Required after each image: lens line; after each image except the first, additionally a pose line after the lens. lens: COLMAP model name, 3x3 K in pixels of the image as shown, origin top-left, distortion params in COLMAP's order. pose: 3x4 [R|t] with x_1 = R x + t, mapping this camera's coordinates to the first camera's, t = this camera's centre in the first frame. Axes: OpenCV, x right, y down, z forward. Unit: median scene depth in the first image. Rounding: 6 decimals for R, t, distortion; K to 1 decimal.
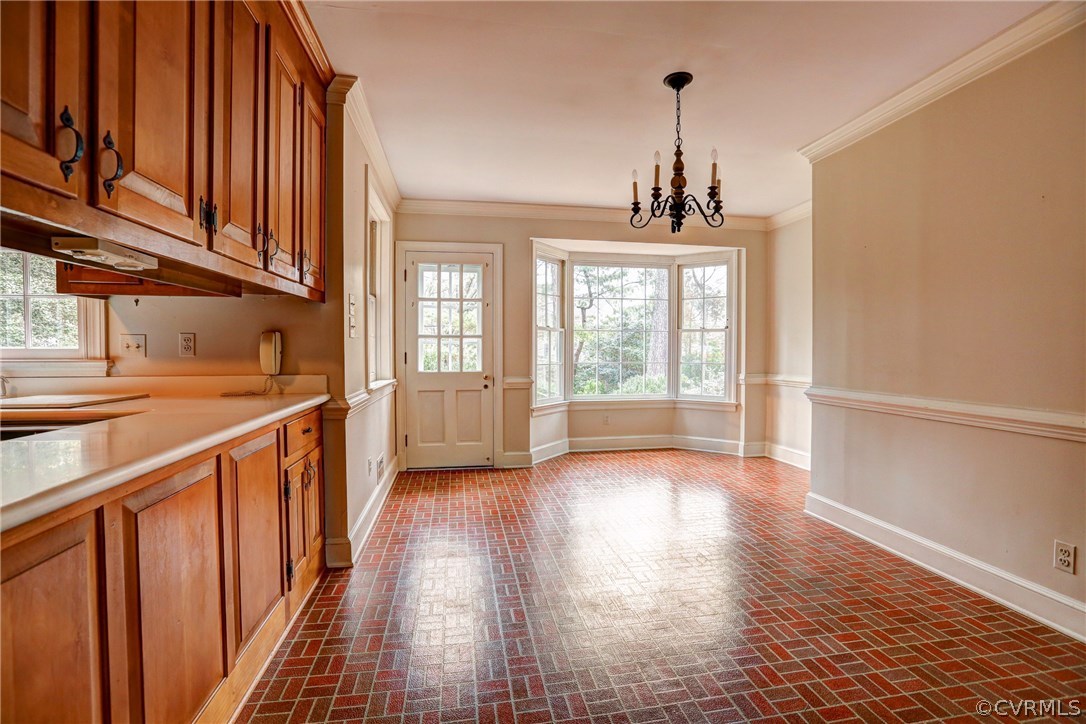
lens RADIAL K [[504.4, 0, 532.4], [0, 504.4, 358.3], [0, 0, 1]] dist [-0.025475, 0.001174]
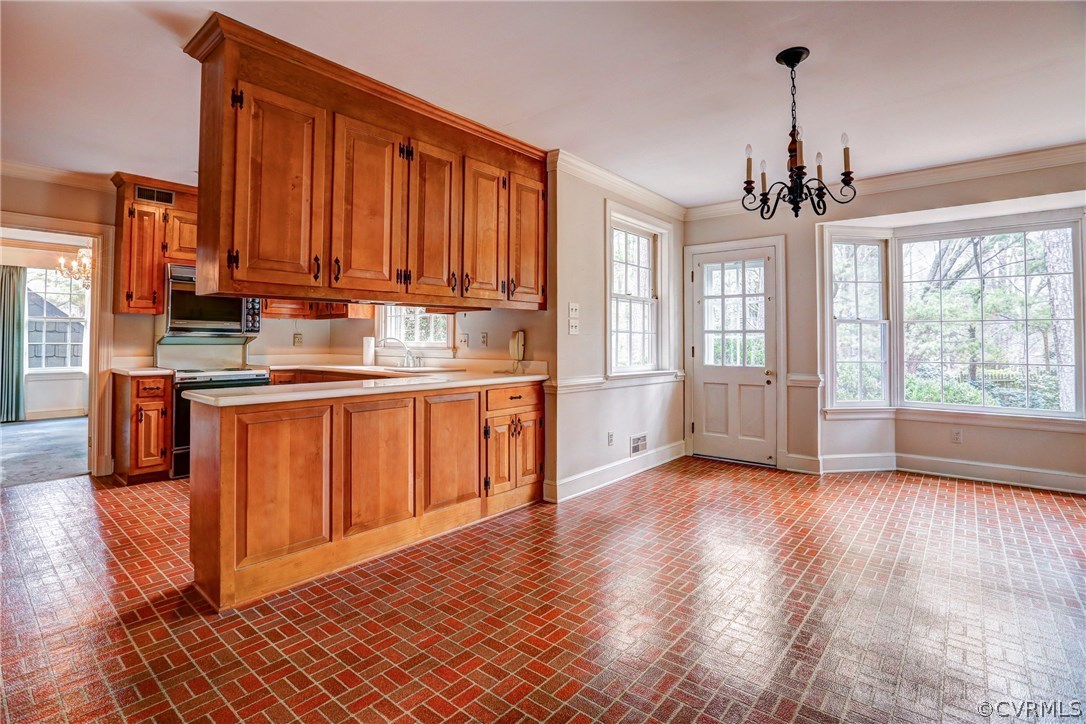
lens RADIAL K [[508.4, 0, 545.0], [0, 508.4, 332.1], [0, 0, 1]] dist [-0.026609, 0.000709]
pose [[0.661668, -0.013789, -0.749670, 0.360355], [-0.017919, 0.999255, -0.034195, -0.000297], [0.749582, 0.036059, 0.660928, 0.026711]]
